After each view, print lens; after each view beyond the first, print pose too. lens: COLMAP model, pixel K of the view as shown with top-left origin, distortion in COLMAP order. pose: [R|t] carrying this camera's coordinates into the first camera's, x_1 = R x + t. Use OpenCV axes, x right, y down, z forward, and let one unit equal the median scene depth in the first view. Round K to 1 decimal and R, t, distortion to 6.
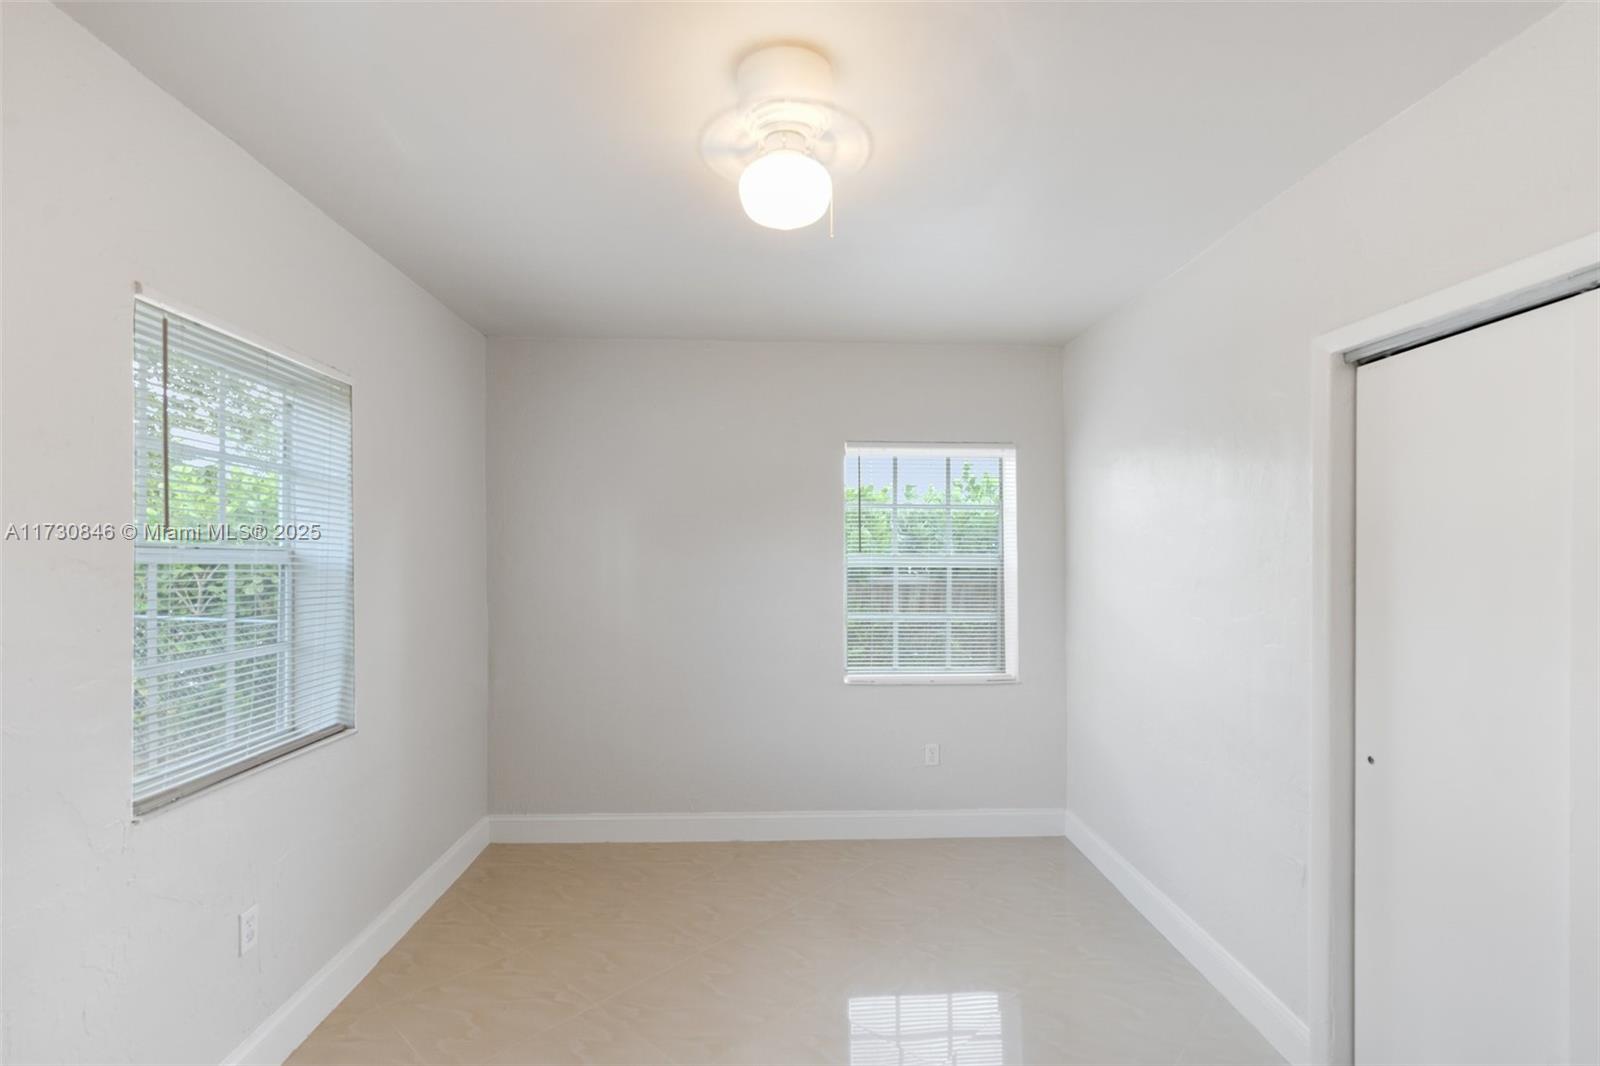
lens RADIAL K [[753.6, 0, 804.5], [0, 753.6, 524.9], [0, 0, 1]] dist [0.000531, 0.000313]
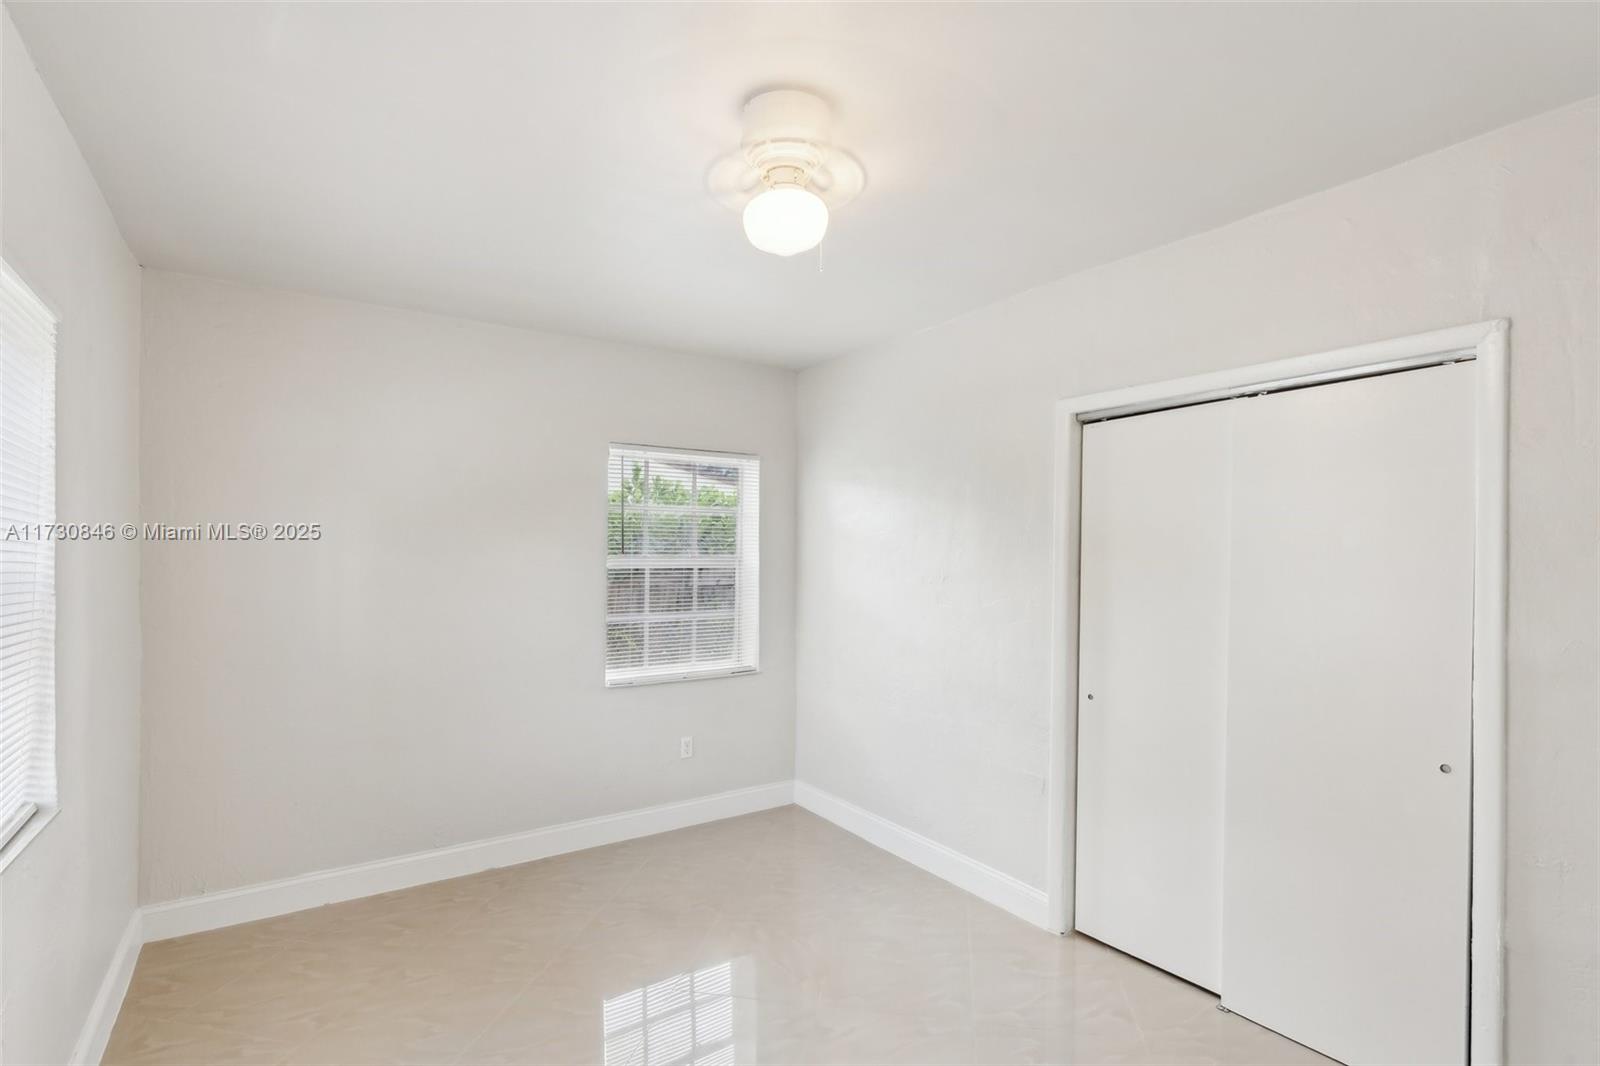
lens RADIAL K [[763.3, 0, 800.0], [0, 763.3, 533.0], [0, 0, 1]] dist [0.009387, -0.000151]
pose [[0.852711, 0.015483, 0.522153, -0.254889], [-0.020321, 0.999787, 0.003540, 0.000973], [-0.521987, -0.013629, 0.852845, 0.019245]]
